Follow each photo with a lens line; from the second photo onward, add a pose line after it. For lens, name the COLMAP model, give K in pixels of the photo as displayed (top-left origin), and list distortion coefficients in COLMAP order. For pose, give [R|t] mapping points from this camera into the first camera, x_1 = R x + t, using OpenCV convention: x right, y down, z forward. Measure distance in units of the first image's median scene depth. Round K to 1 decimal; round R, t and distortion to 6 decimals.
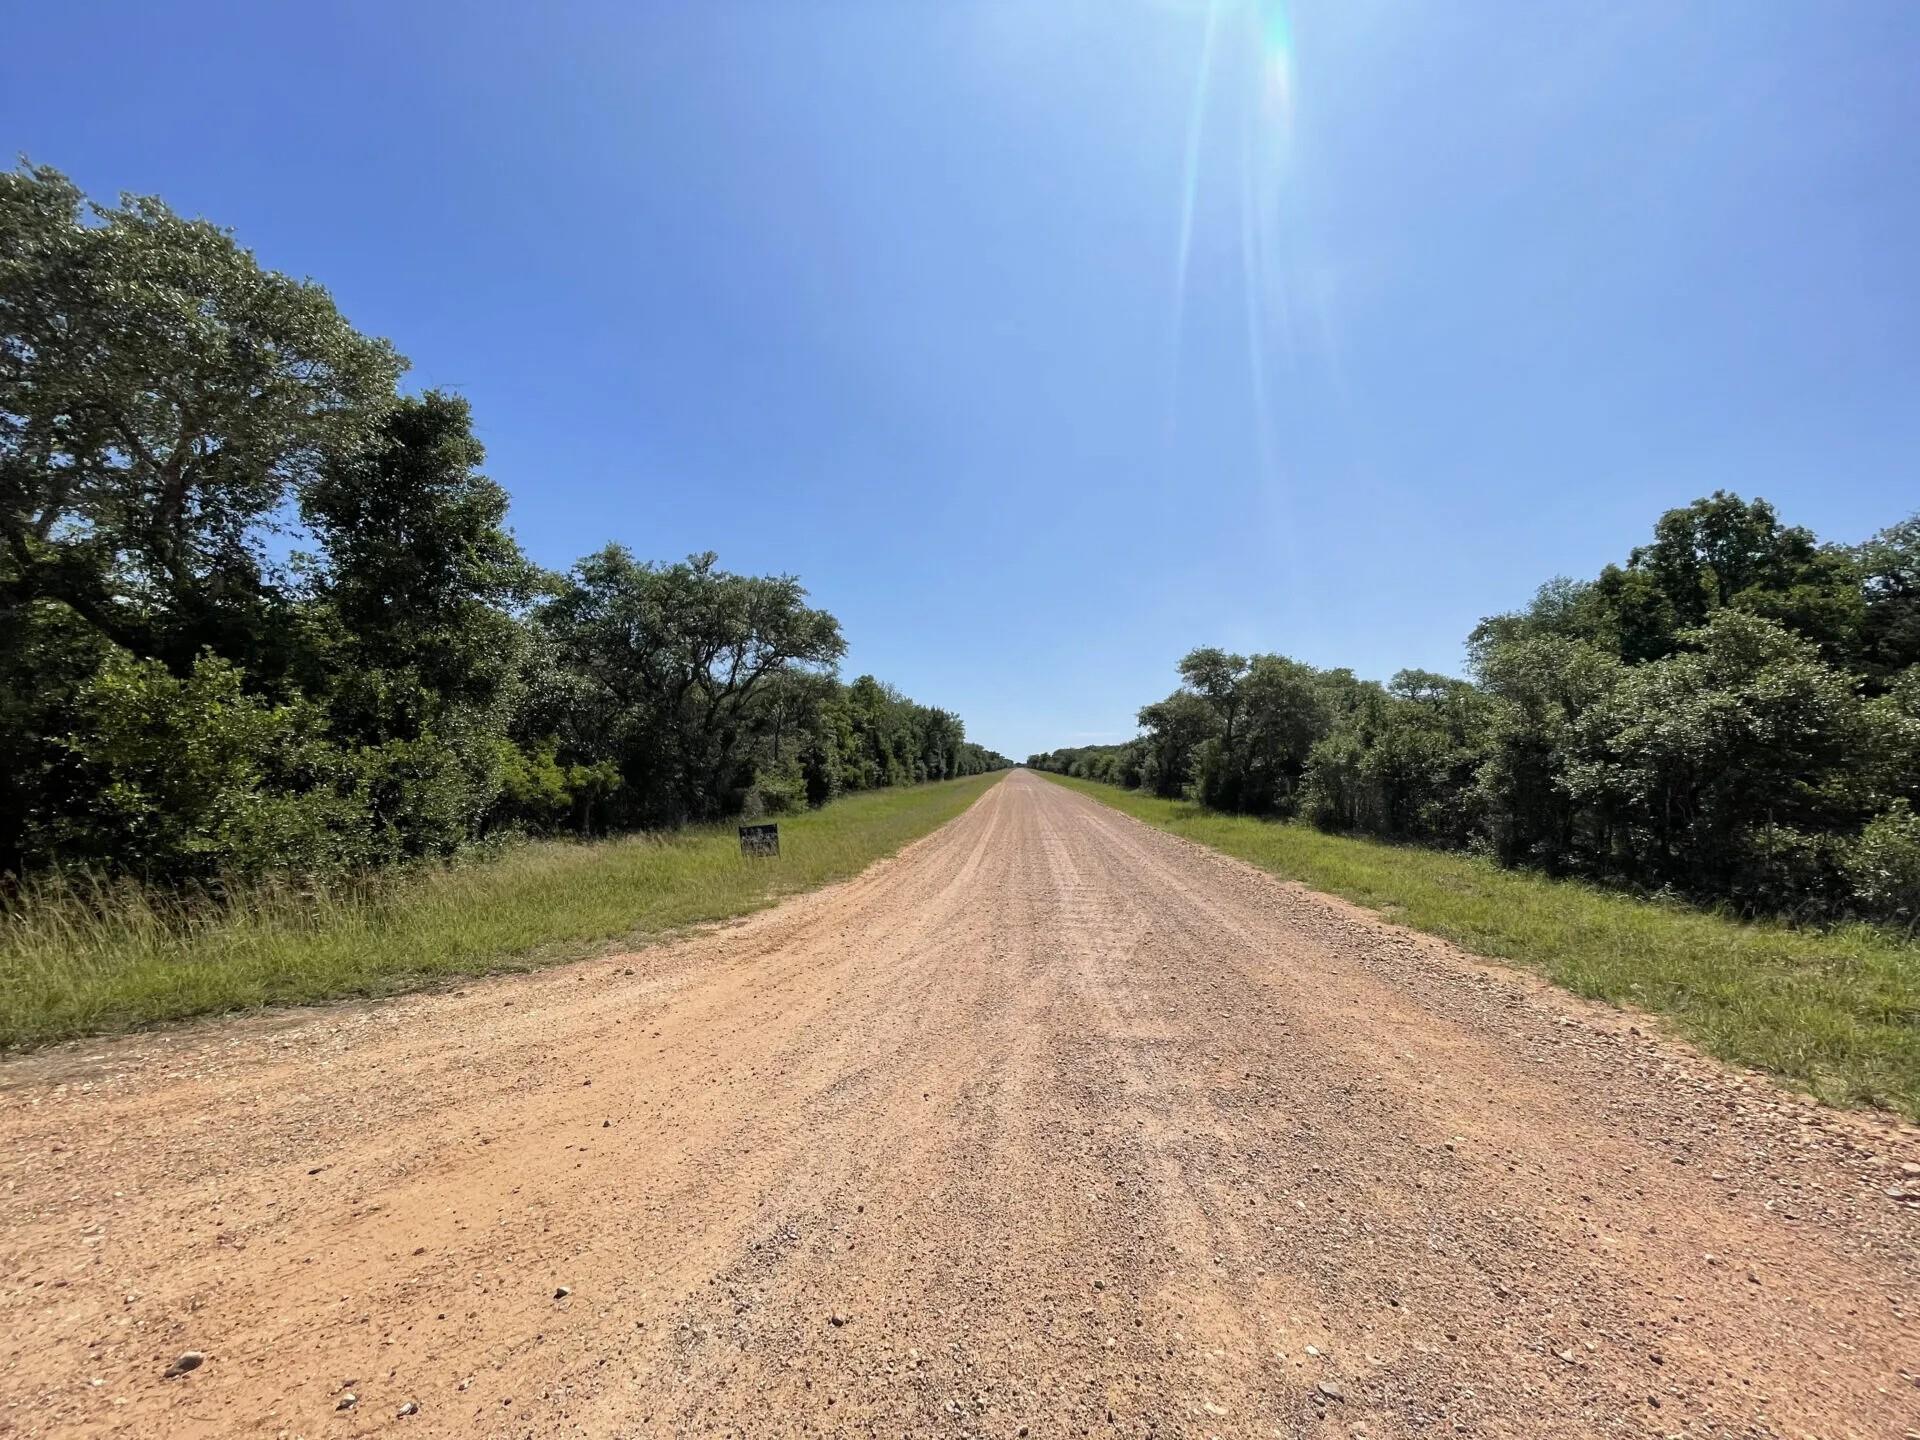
lens RADIAL K [[776.0, 0, 958.9], [0, 776.0, 716.8], [0, 0, 1]] dist [-0.000325, -0.001423]
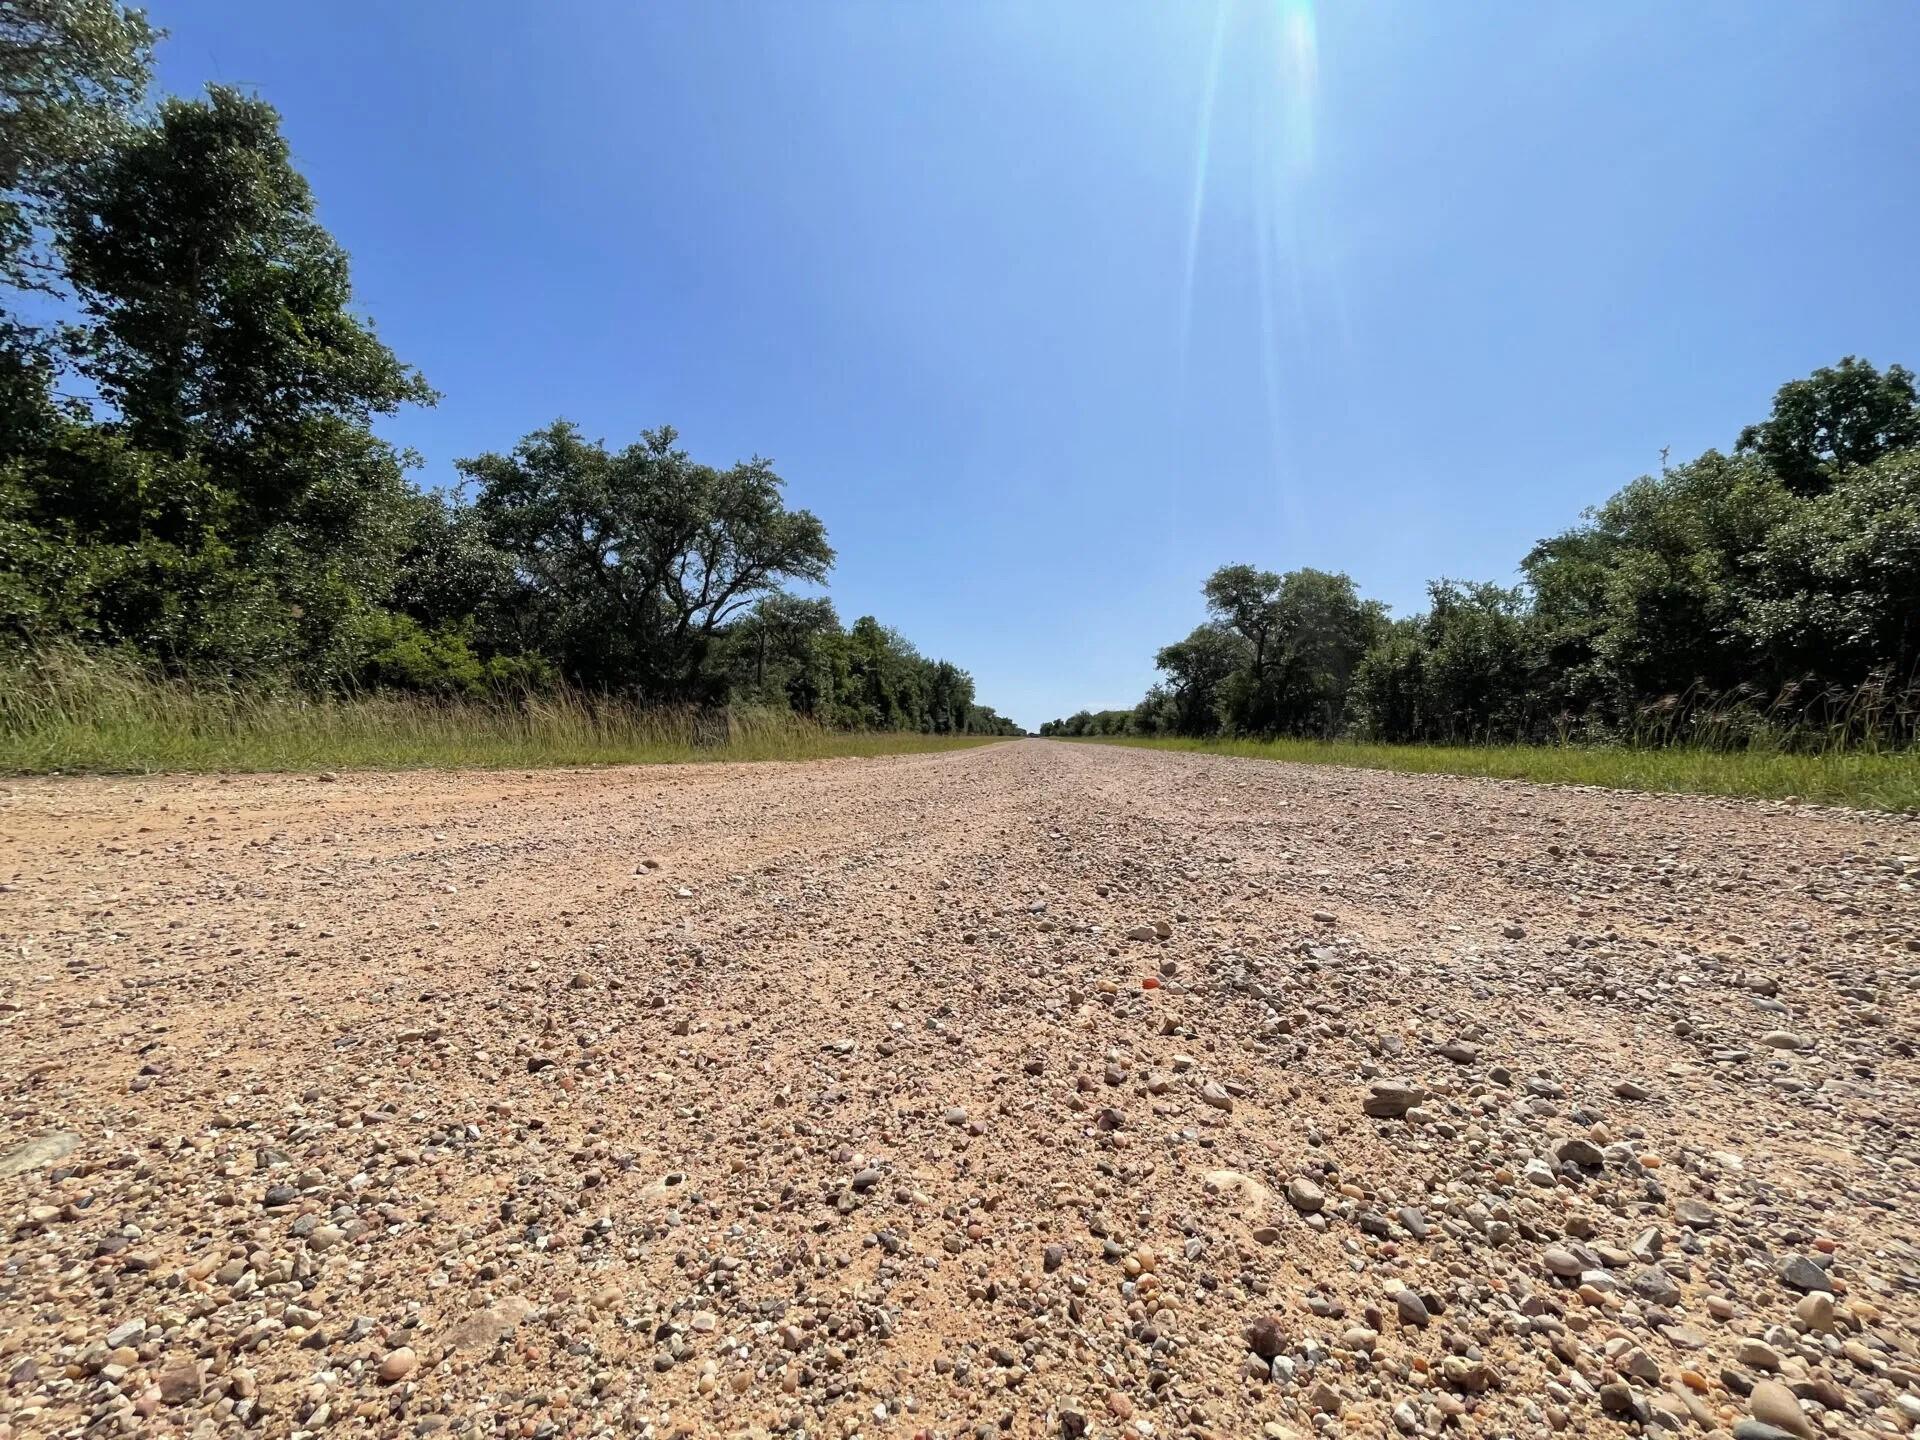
lens RADIAL K [[776.0, 0, 958.7], [0, 776.0, 722.2], [0, 0, 1]] dist [-0.000325, -0.001423]
pose [[0.999855, -0.000143, -0.017046, 0.014840], [0.000926, 0.998944, 0.045934, 0.061325], [0.017022, -0.045943, 0.998799, 0.101305]]
